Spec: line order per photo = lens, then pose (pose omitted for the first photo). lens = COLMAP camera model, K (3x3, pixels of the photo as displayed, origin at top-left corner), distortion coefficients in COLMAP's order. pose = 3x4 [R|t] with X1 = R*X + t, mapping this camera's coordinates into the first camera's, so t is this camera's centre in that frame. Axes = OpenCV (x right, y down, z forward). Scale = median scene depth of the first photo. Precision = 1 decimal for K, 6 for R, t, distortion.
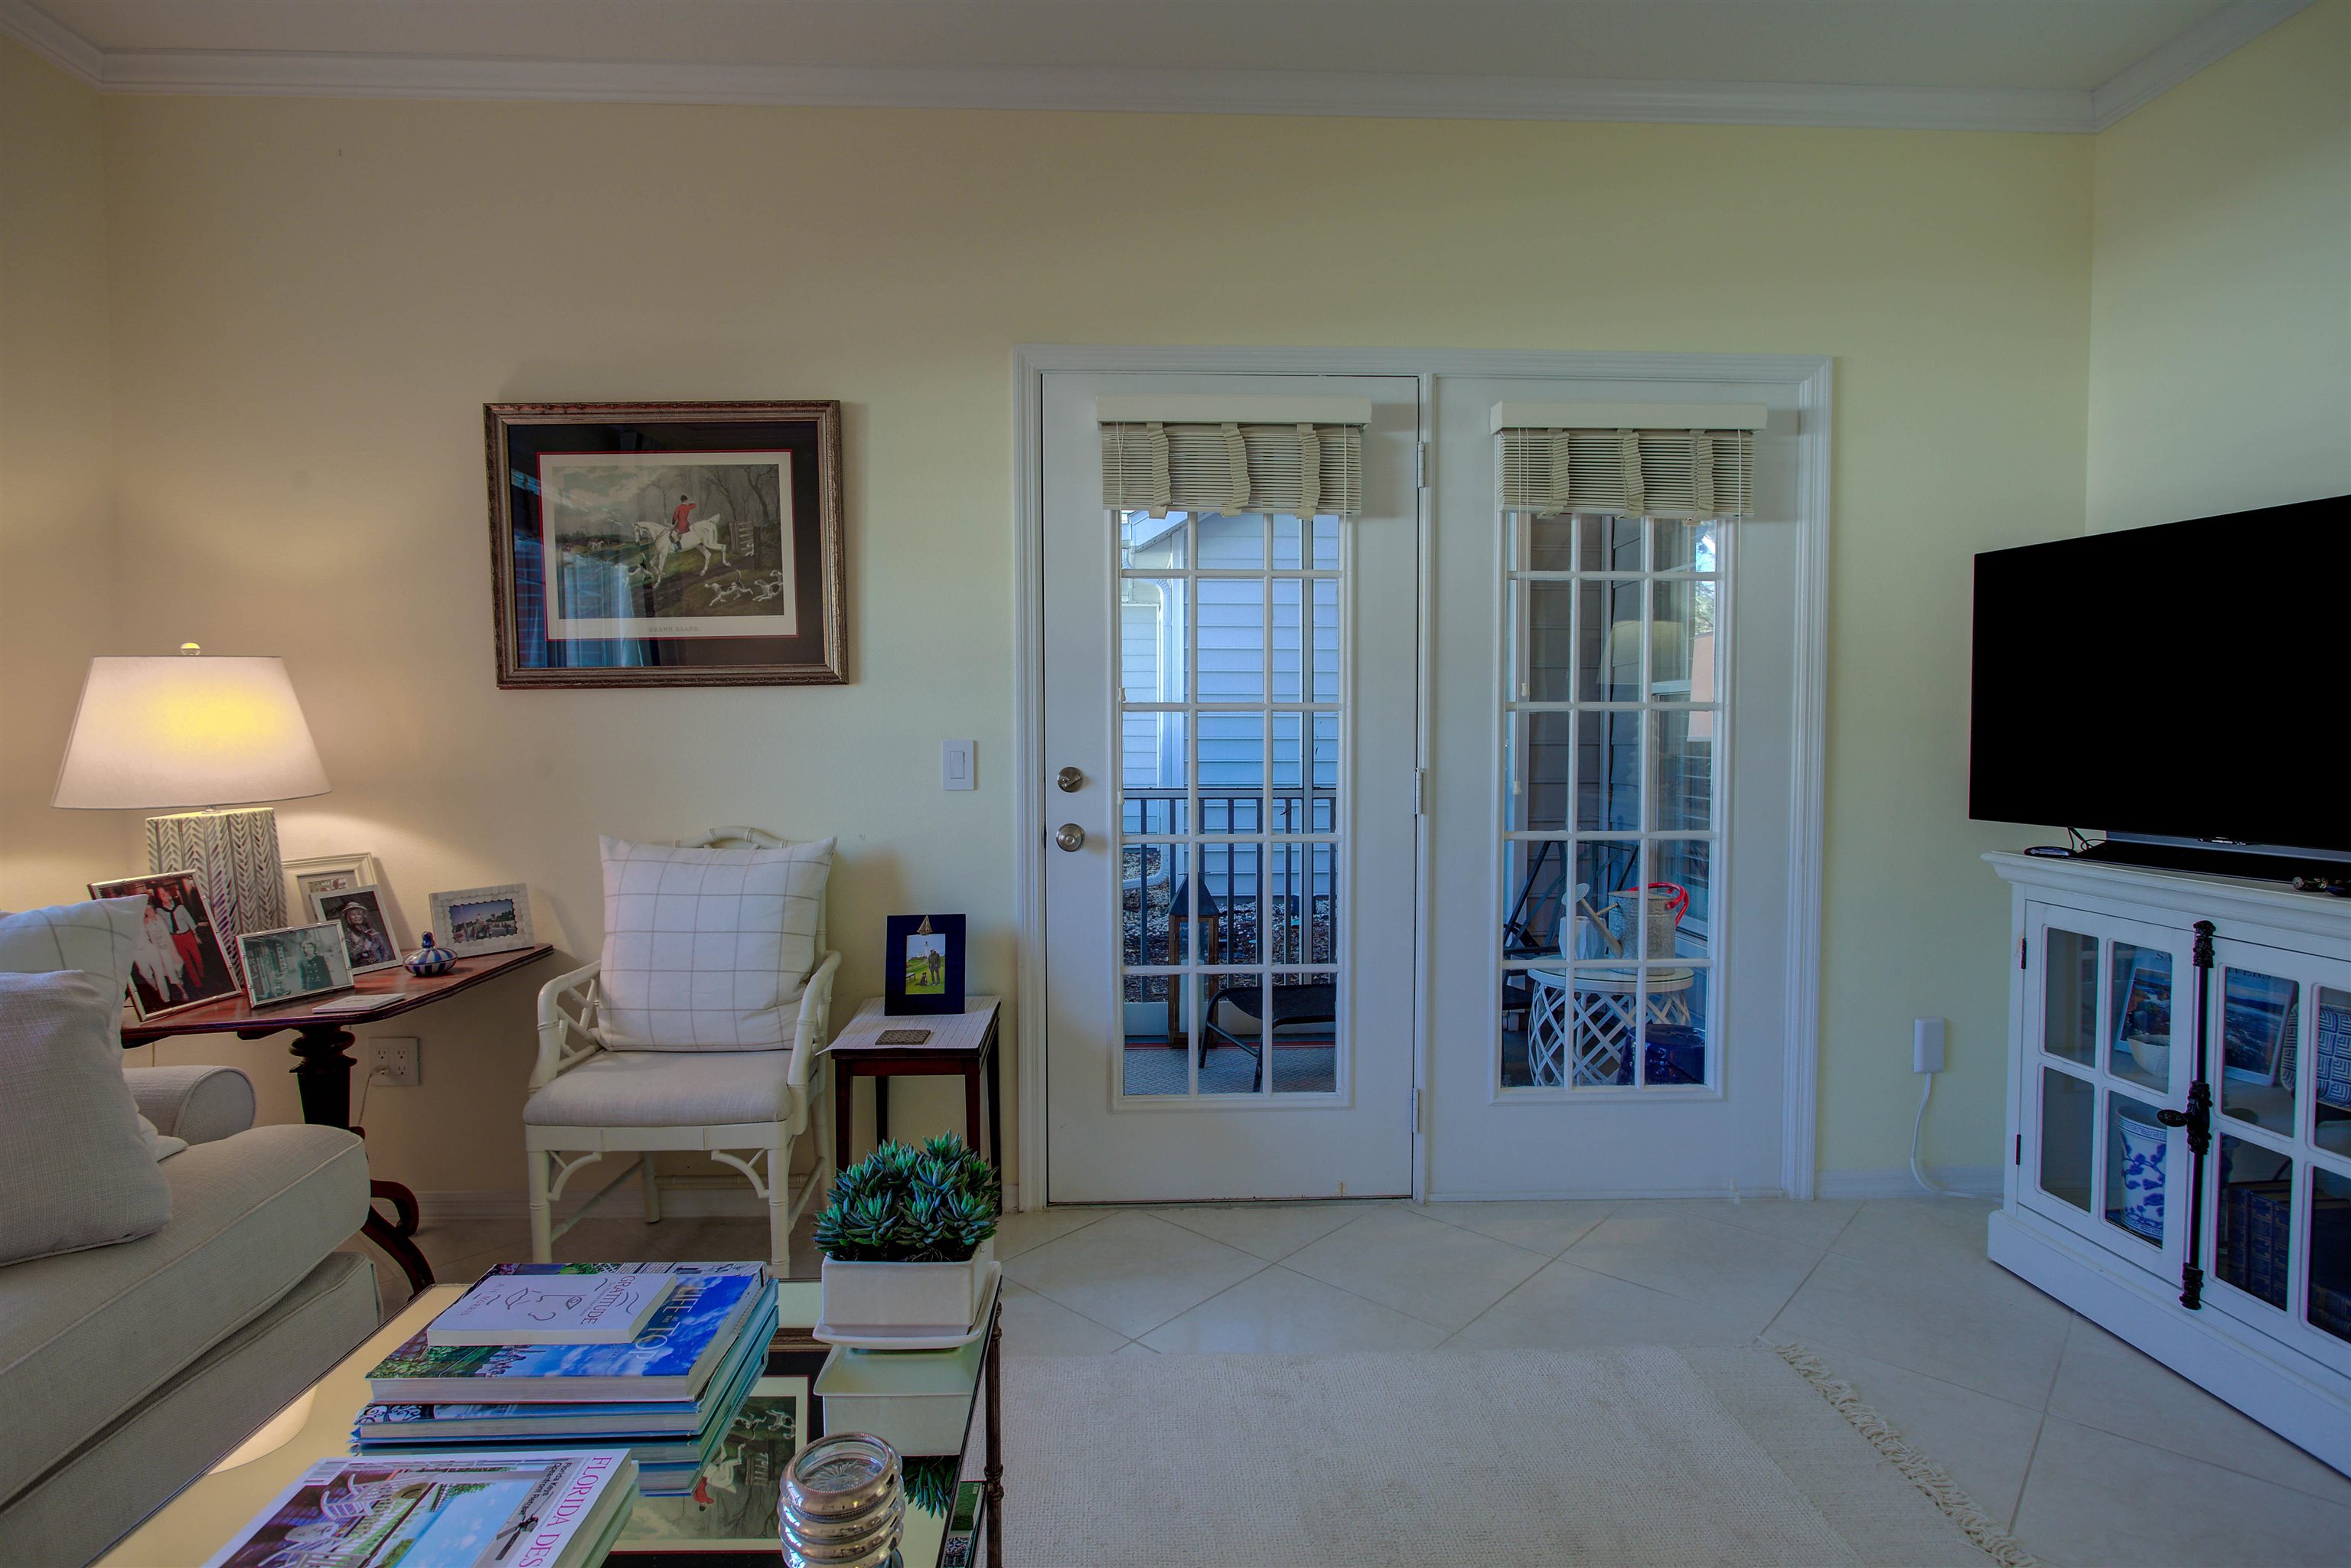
lens RADIAL K [[1192.5, 0, 1175.5], [0, 1192.5, 784.0], [0, 0, 1]] dist [-0.016265, 0.006077]
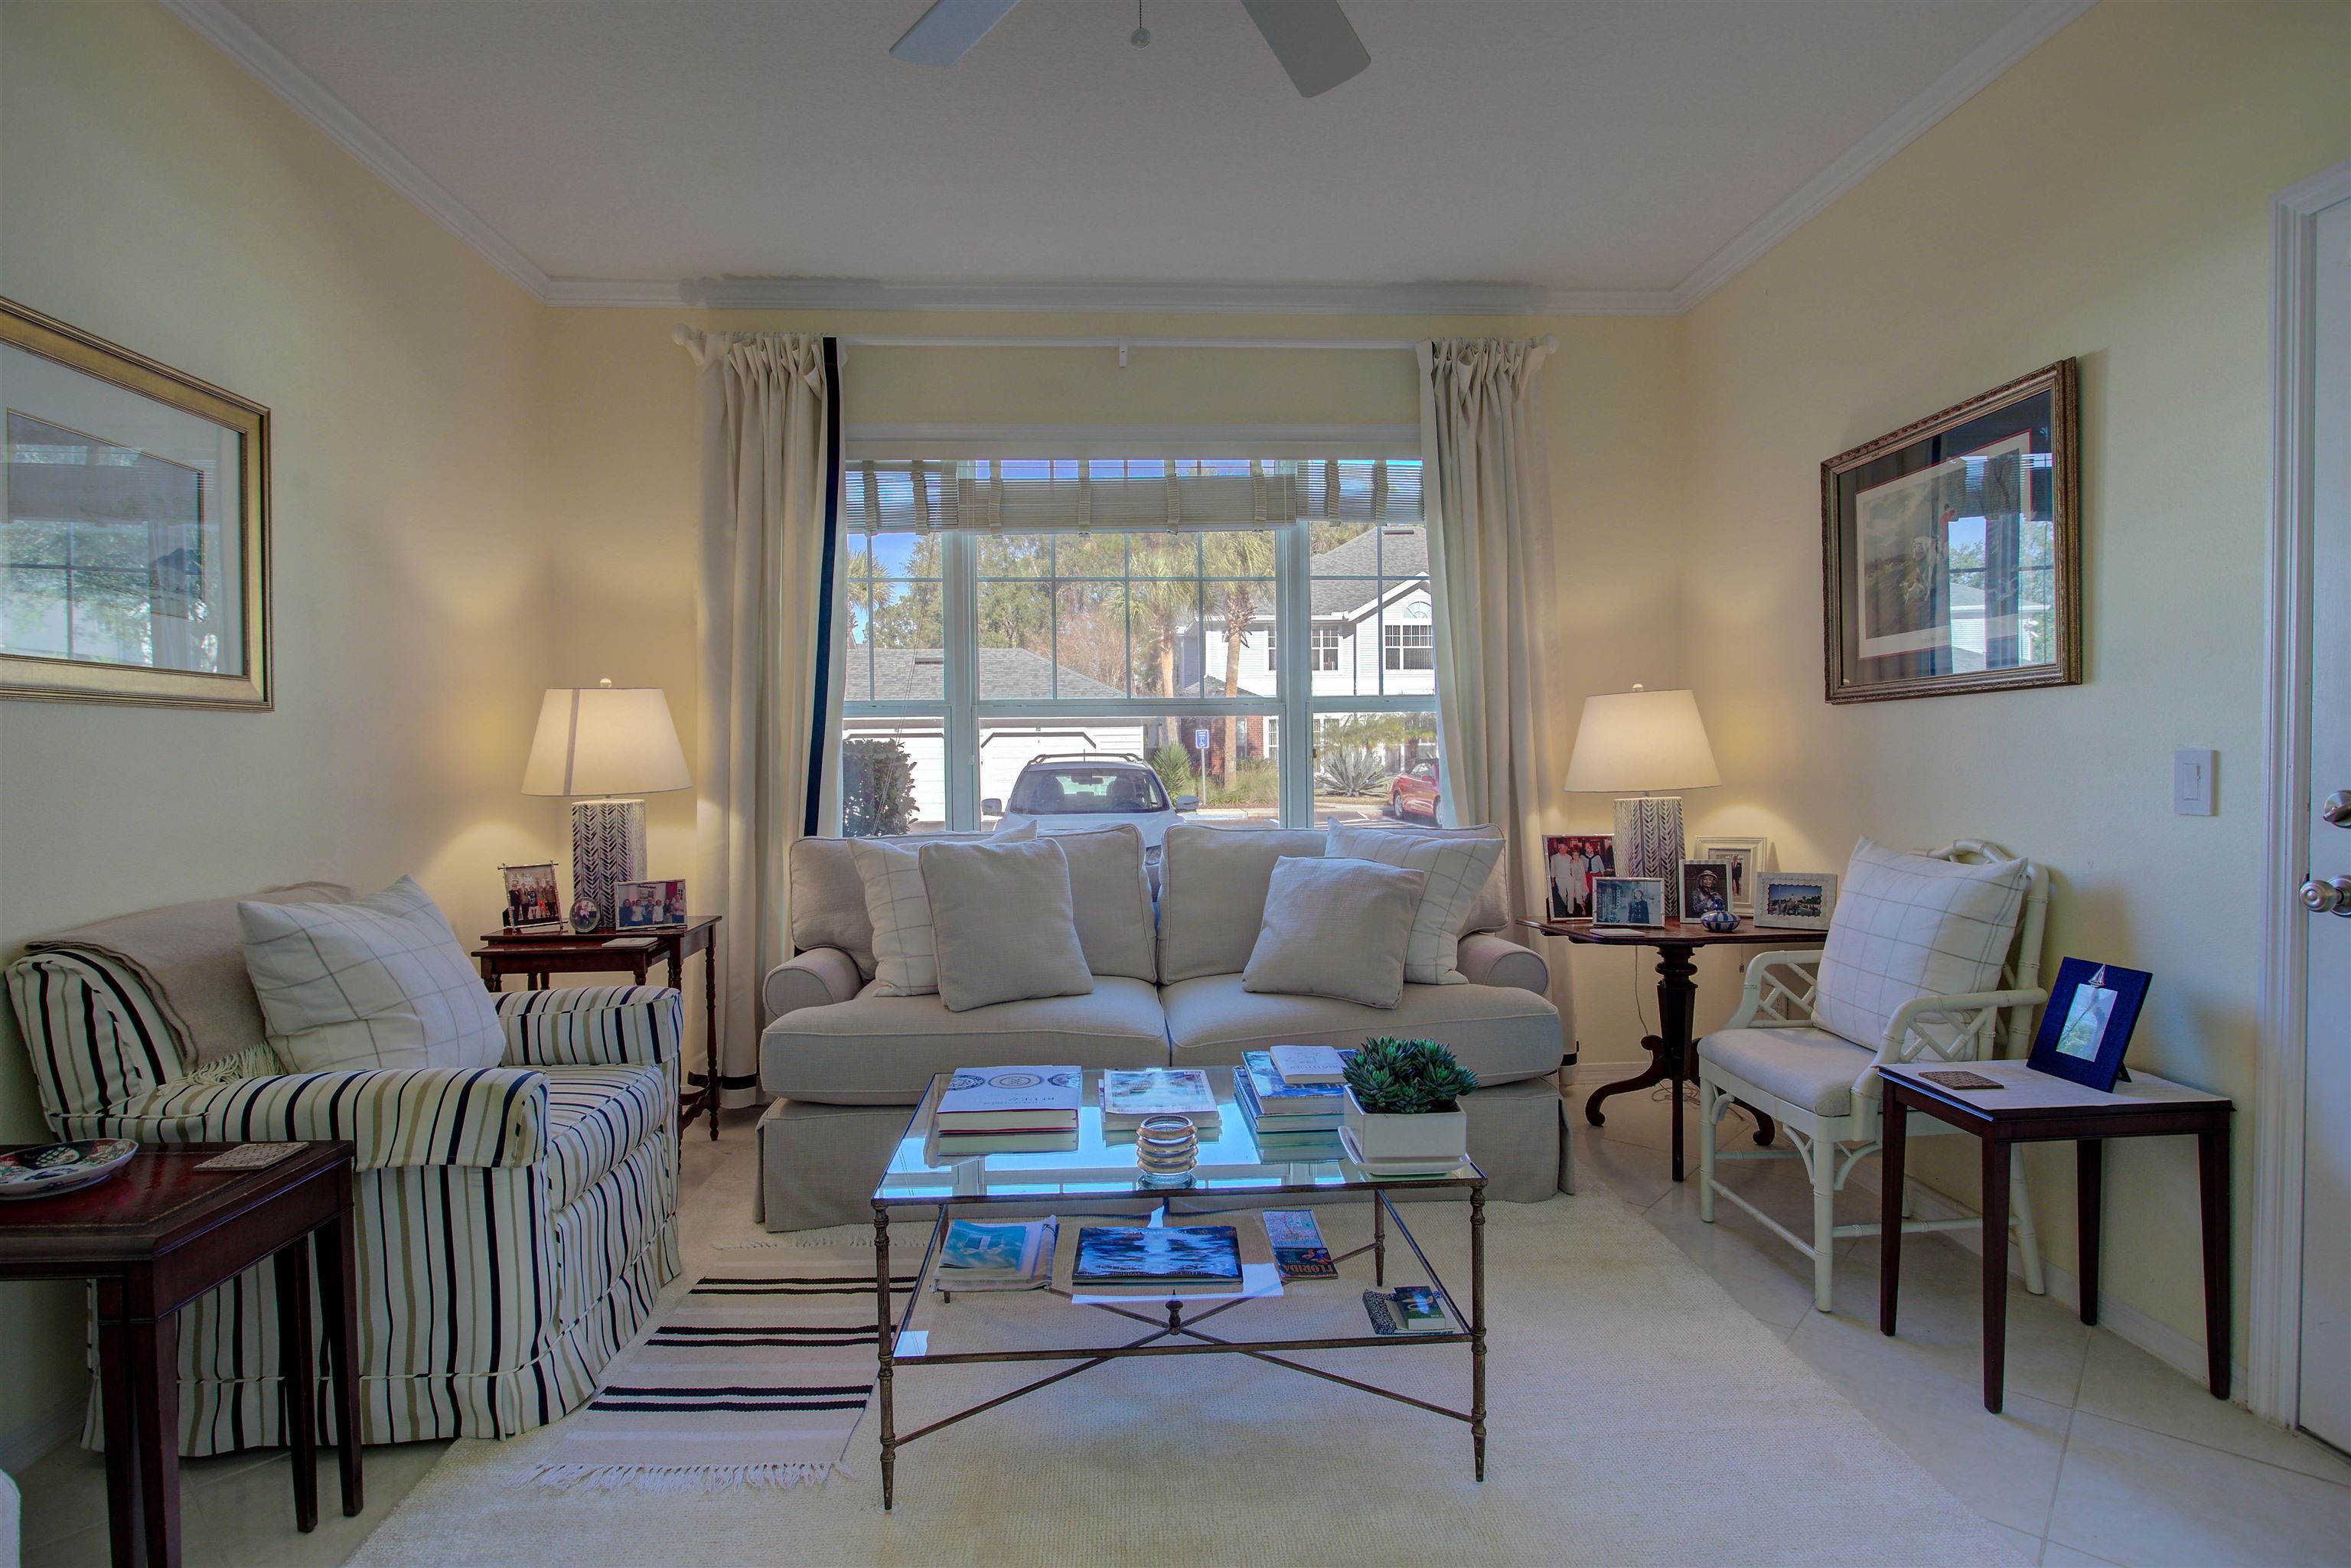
lens RADIAL K [[1192.5, 0, 1175.5], [0, 1192.5, 784.0], [0, 0, 1]] dist [-0.016265, 0.006077]
pose [[0.016481, 0.028689, -0.999453, 0.585902], [-0.038344, 0.998871, 0.028040, -0.010996], [0.999129, 0.037861, 0.017562, 0.349938]]
